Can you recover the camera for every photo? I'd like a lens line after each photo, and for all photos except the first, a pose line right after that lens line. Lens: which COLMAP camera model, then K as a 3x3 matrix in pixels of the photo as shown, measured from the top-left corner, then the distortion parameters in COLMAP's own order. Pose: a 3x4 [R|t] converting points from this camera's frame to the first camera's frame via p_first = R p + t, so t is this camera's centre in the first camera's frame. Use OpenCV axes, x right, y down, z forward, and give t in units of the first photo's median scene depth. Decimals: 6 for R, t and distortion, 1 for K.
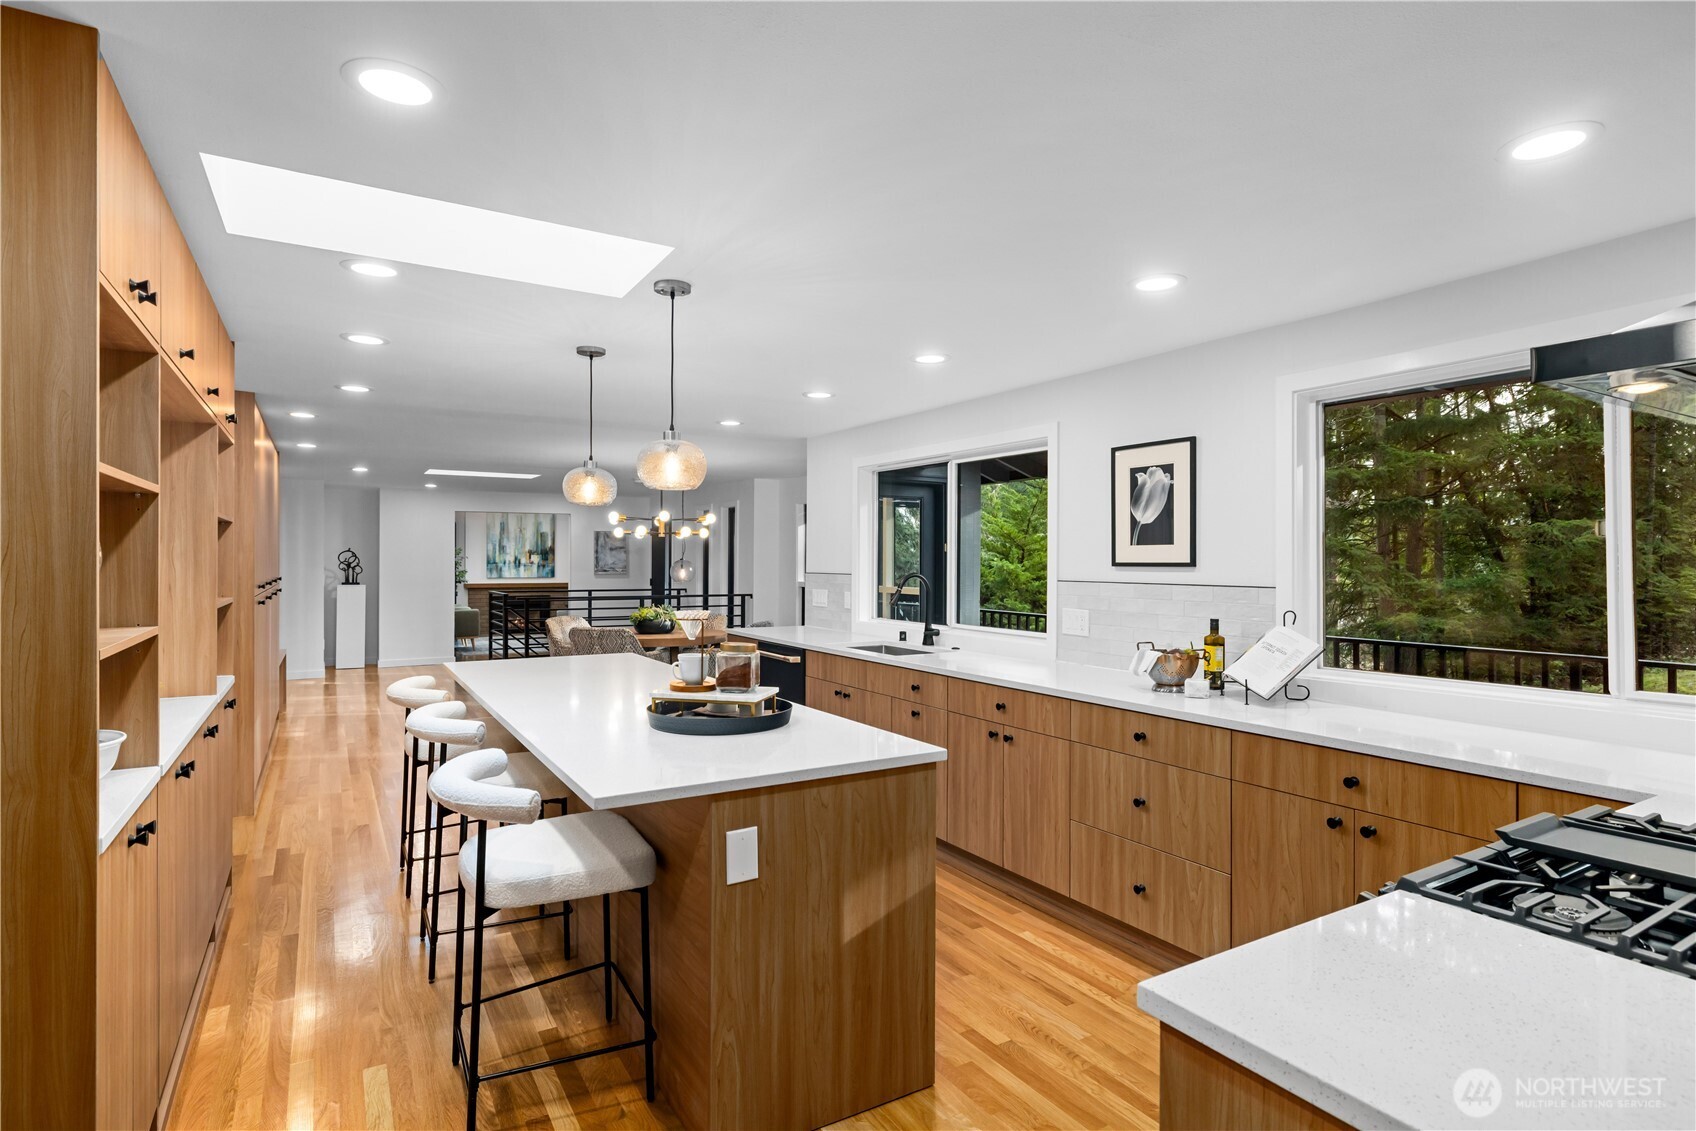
lens RADIAL K [[883.5, 0, 852.5], [0, 883.5, 570.6], [0, 0, 1]] dist [-0.004016, 0.000800]
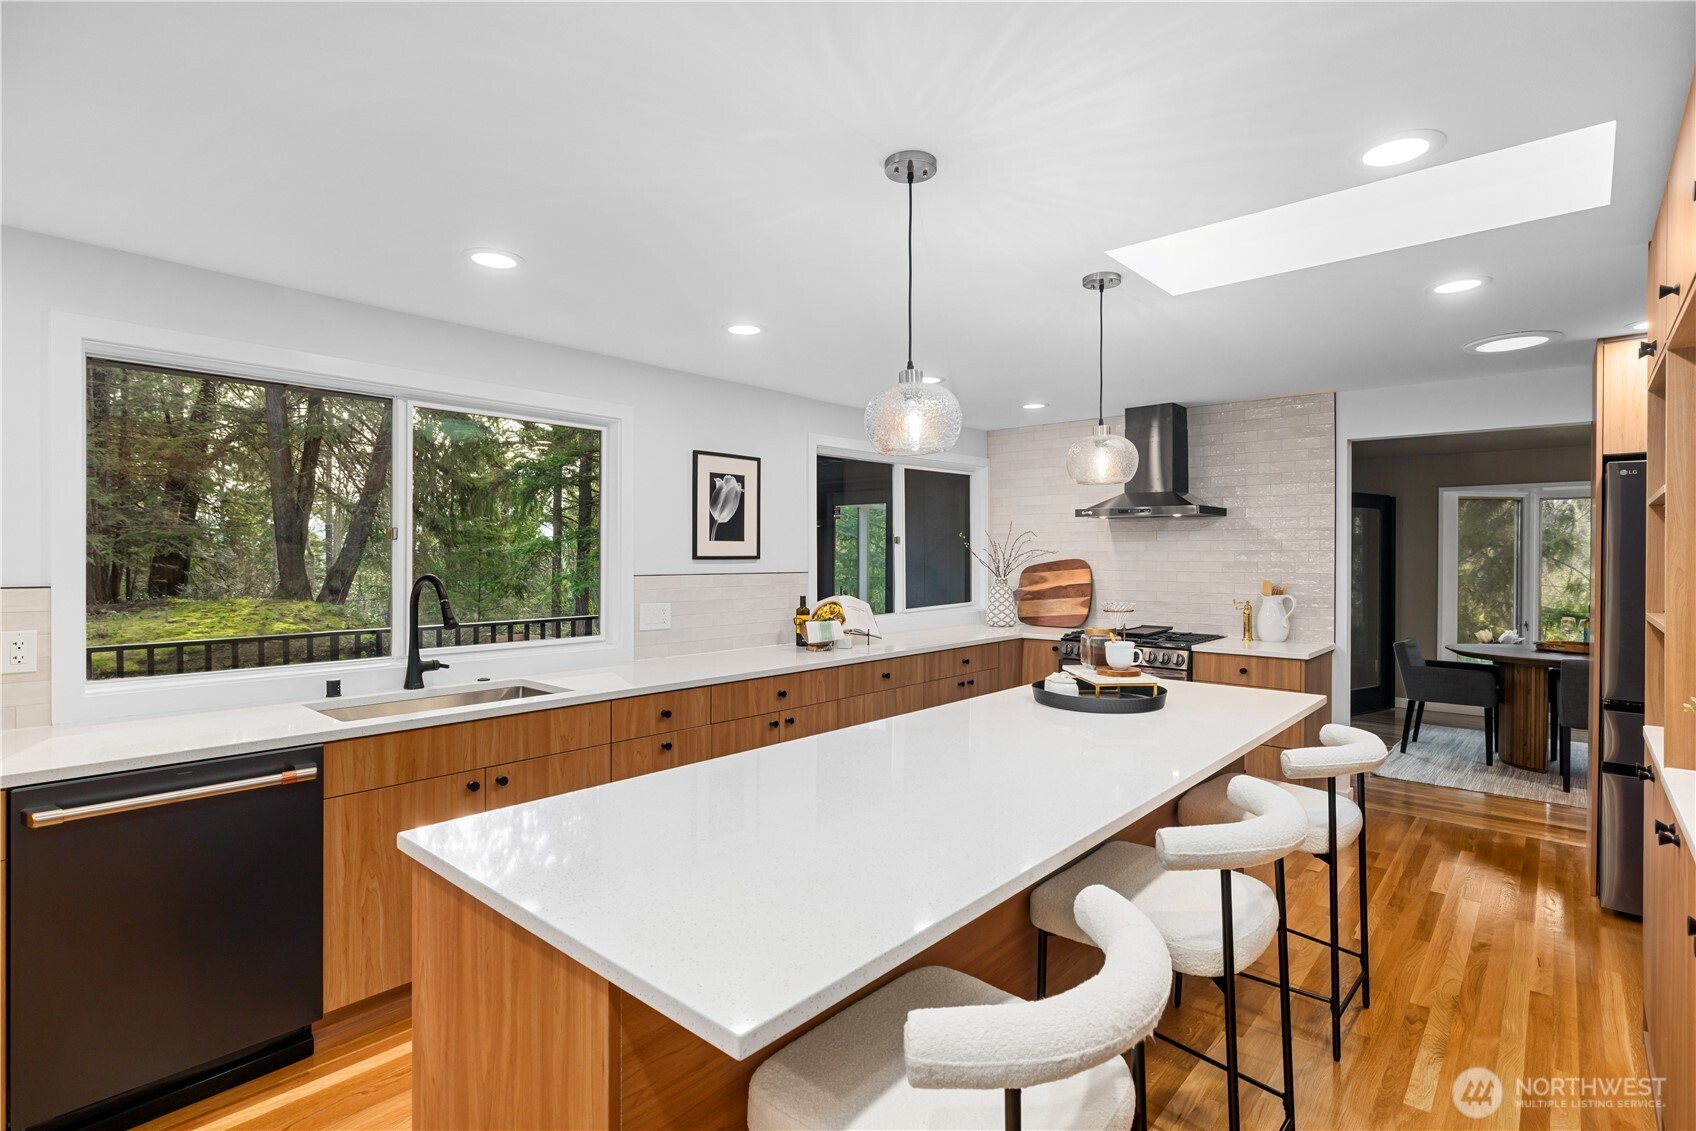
lens RADIAL K [[798.4, 0, 866.7], [0, 798.4, 562.1], [0, 0, 1]] dist [-0.010303, 0.001733]
pose [[-0.310893, -0.013846, 0.950344, -0.730246], [0.008010, 0.999820, 0.017187, -0.017672], [-0.950411, 0.012956, -0.310726, 1.148181]]
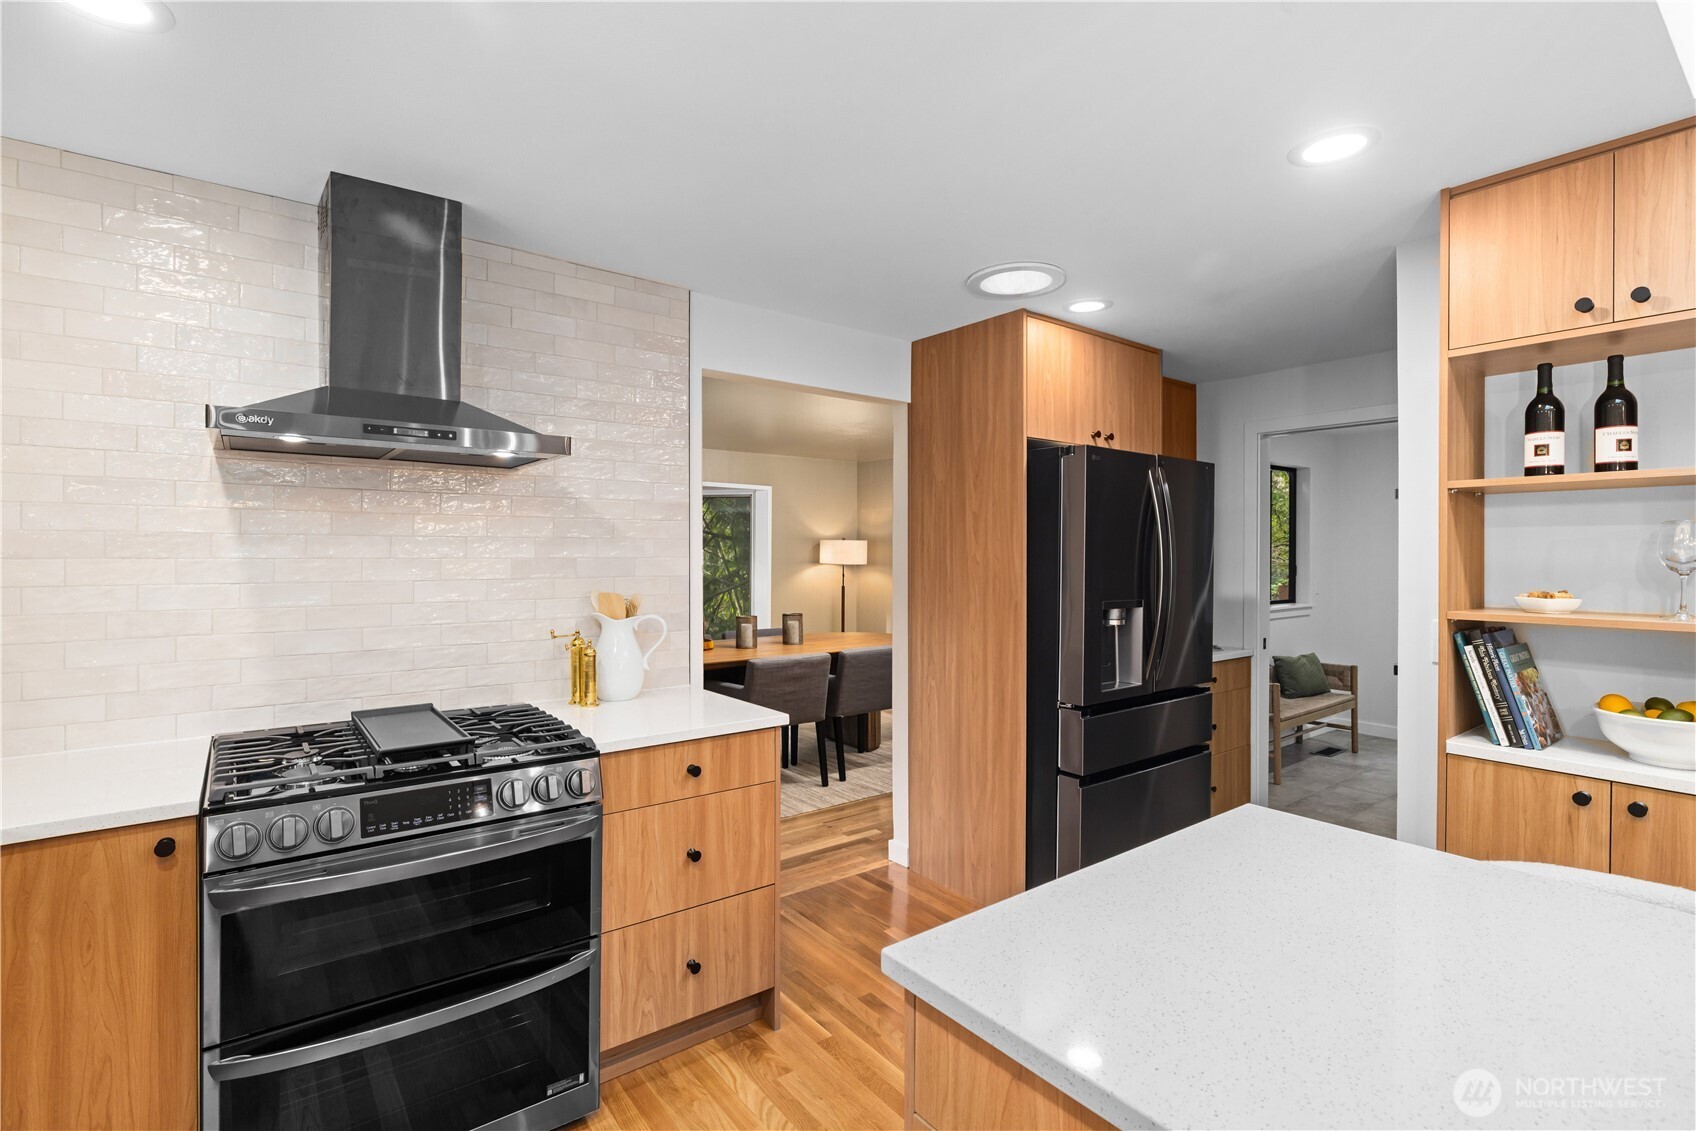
lens RADIAL K [[798.4, 0, 857.2], [0, 798.4, 553.8], [0, 0, 1]] dist [-0.010303, 0.001733]
pose [[-0.993684, -0.007481, -0.111966, 0.094785], [-0.009500, 0.999802, 0.017511, -0.009984], [0.111813, 0.018464, -0.993558, 0.889749]]
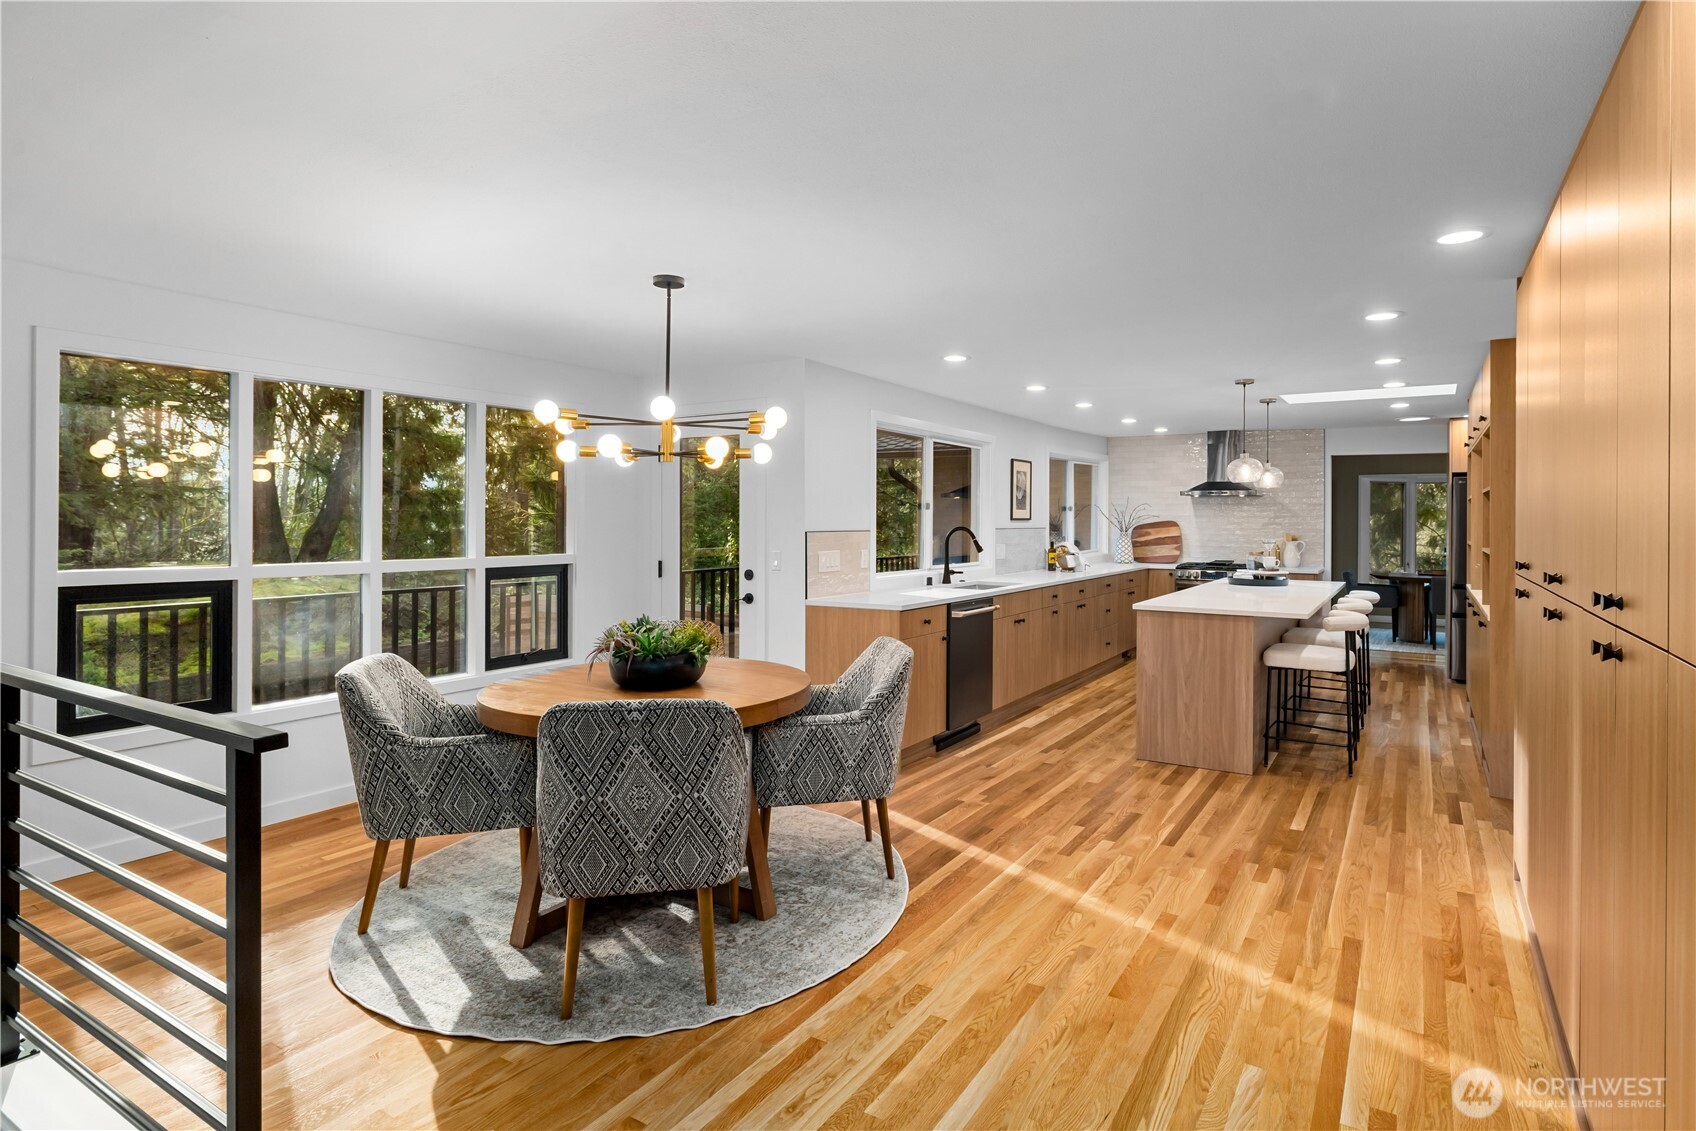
lens RADIAL K [[845.3, 0, 924.8], [0, 845.3, 519.2], [0, 0, 1]] dist [-0.026471, -0.000722]
pose [[-0.482706, -0.006990, 0.875755, -1.276325], [0.004007, 0.999940, 0.010190, -0.027593], [-0.875774, 0.008428, -0.482649, 2.138862]]
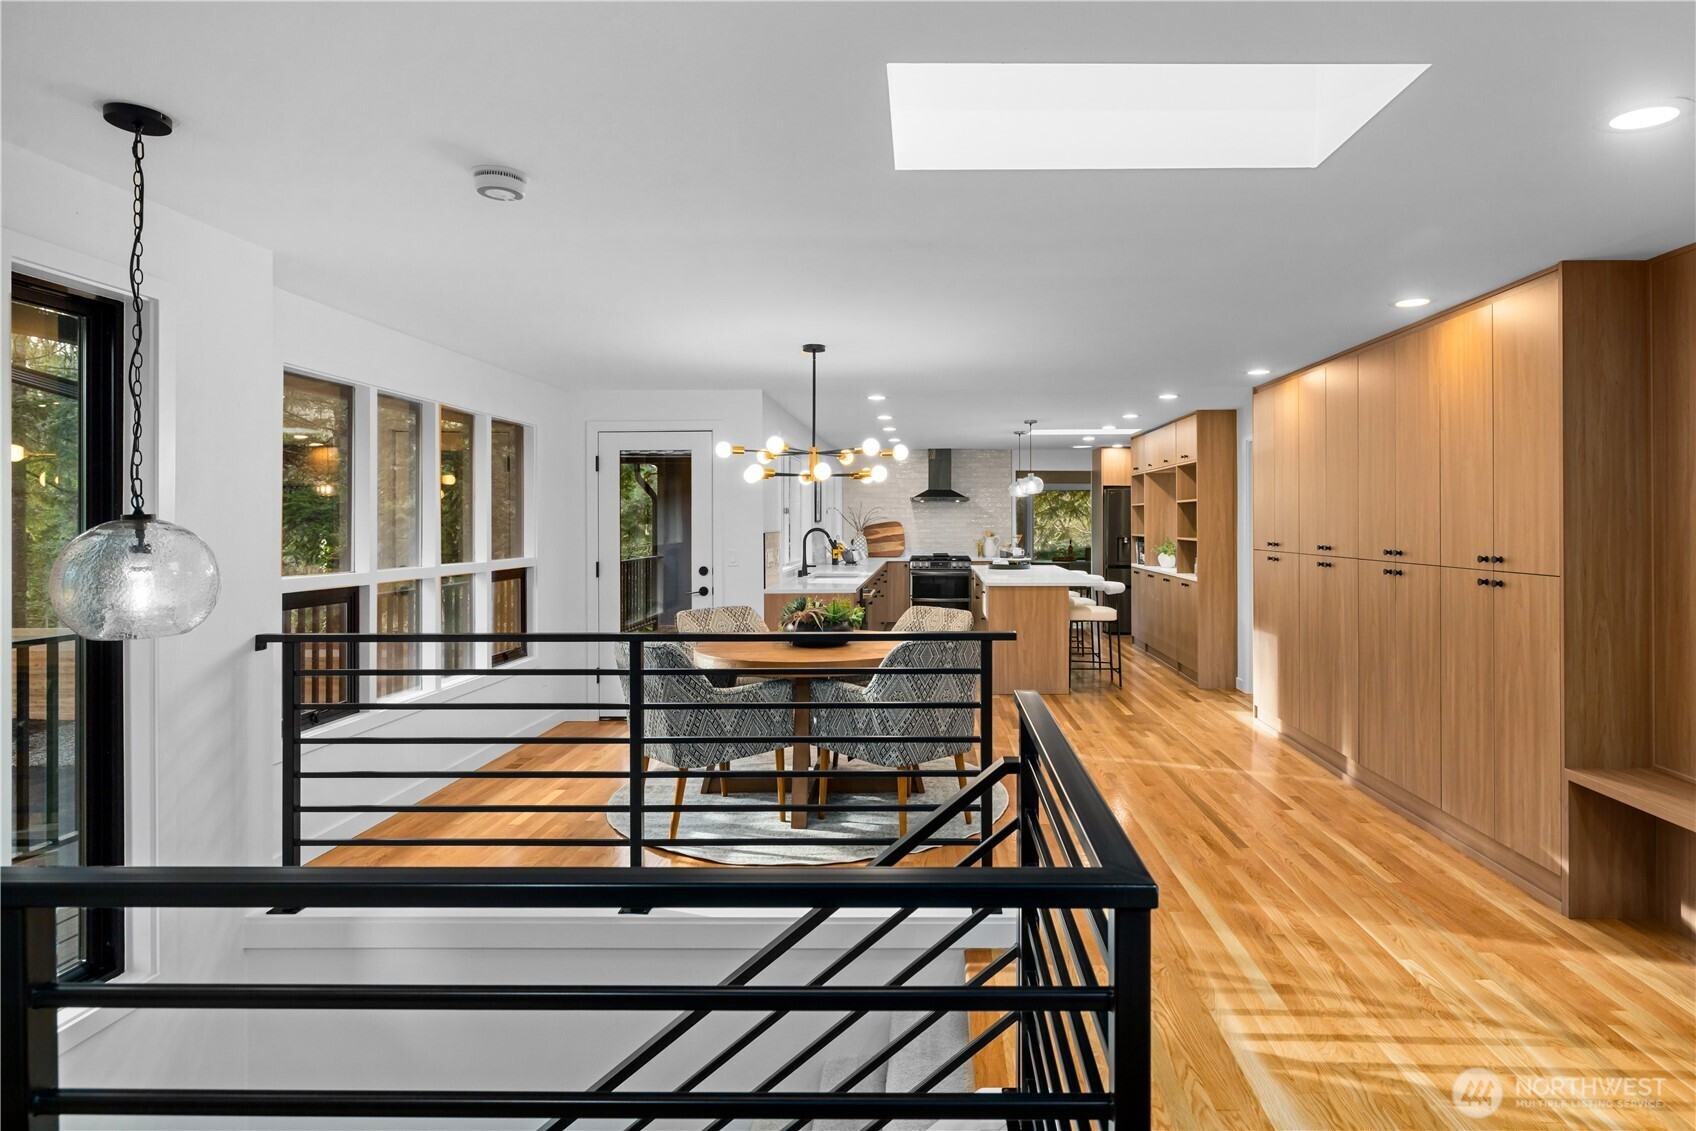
lens RADIAL K [[883.5, 0, 903.8], [0, 883.5, 515.9], [0, 0, 1]] dist [-0.004016, 0.000800]
pose [[-0.843308, -0.000428, 0.537430, -1.158959], [0.004608, 0.999957, 0.008028, -0.039937], [-0.537410, 0.009247, -0.843270, 2.905719]]
